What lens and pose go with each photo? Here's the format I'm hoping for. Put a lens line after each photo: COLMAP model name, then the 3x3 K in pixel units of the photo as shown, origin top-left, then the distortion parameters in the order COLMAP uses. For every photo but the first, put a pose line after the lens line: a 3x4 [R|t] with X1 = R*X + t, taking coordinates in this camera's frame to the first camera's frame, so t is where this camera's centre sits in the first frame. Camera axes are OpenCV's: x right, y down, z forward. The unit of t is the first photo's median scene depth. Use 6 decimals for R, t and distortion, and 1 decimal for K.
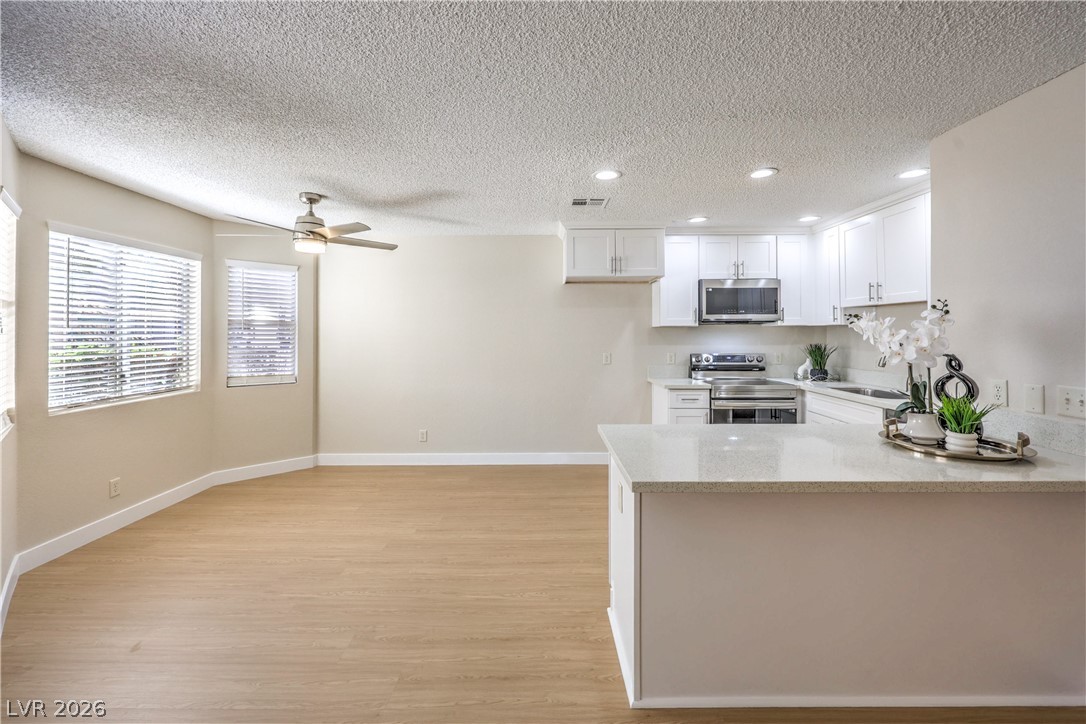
lens RADIAL K [[450.7, 0, 547.3], [0, 450.7, 333.0], [0, 0, 1]] dist [-0.001761, -0.000315]
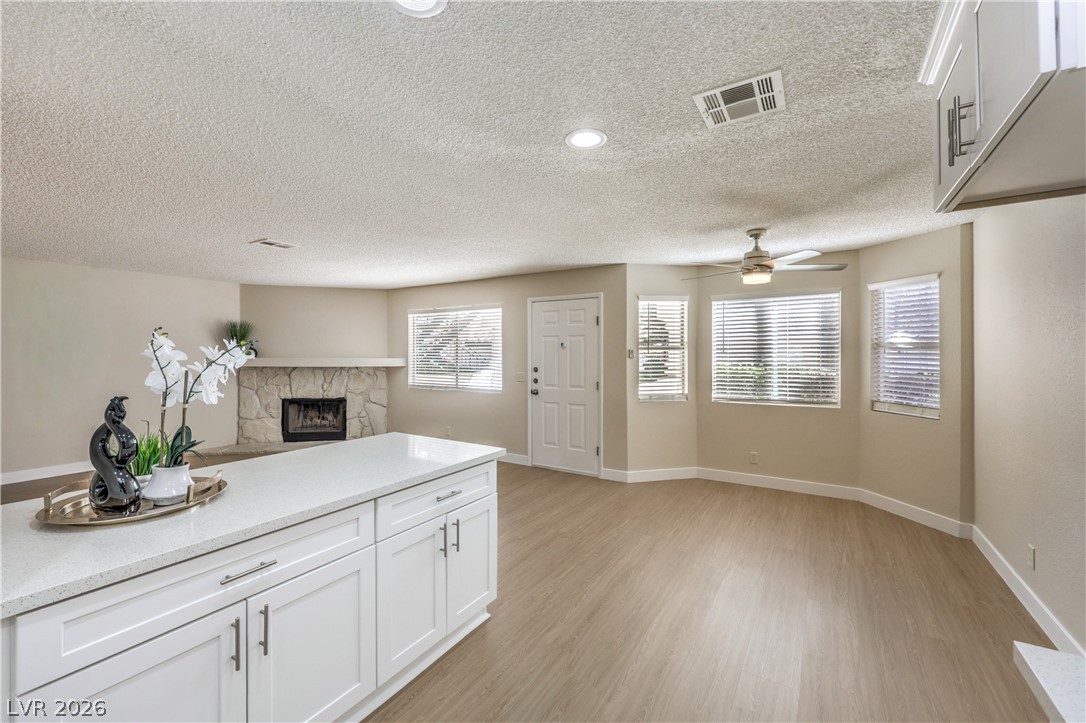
lens RADIAL K [[443.1, 0, 544.9], [0, 443.1, 354.2], [0, 0, 1]] dist [0.000816, -0.000049]
pose [[-0.539067, 0.002511, -0.842259, 0.639673], [0.003388, 0.999994, 0.000813, -0.011309], [0.842256, -0.002415, -0.539072, 1.124310]]
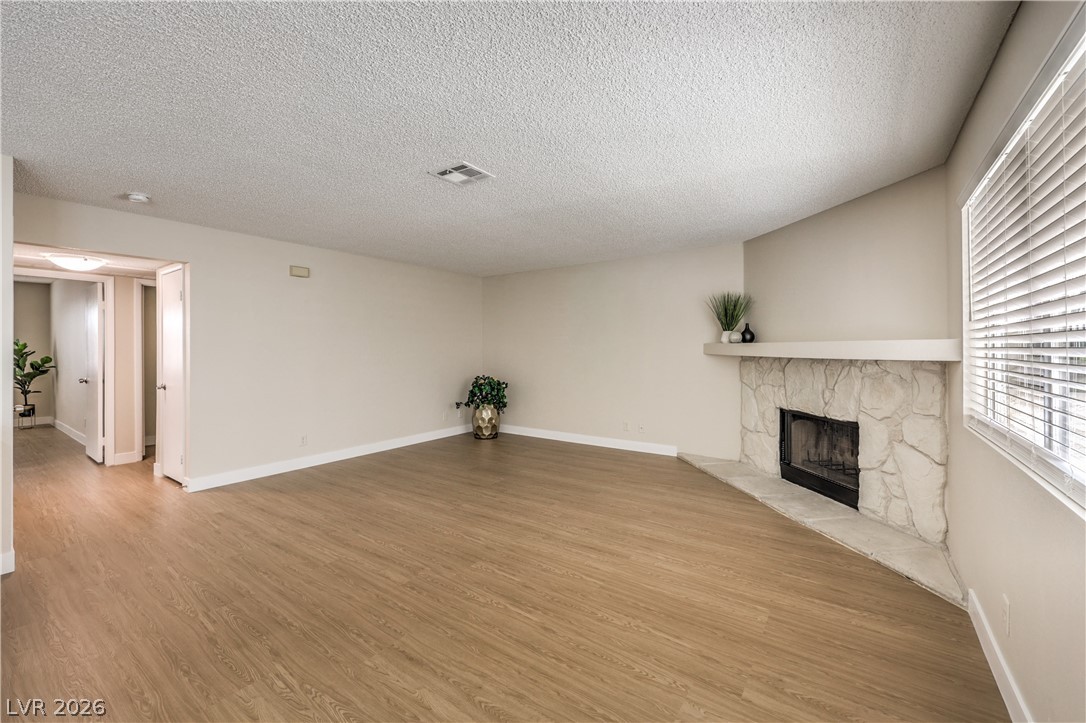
lens RADIAL K [[438.4, 0, 546.0], [0, 438.4, 352.6], [0, 0, 1]] dist [0.000315, 0.000003]
pose [[-0.812452, -0.000501, 0.583027, -0.582930], [0.000096, 1.000000, 0.000994, 0.028640], [-0.583028, 0.000863, -0.812452, 0.448008]]
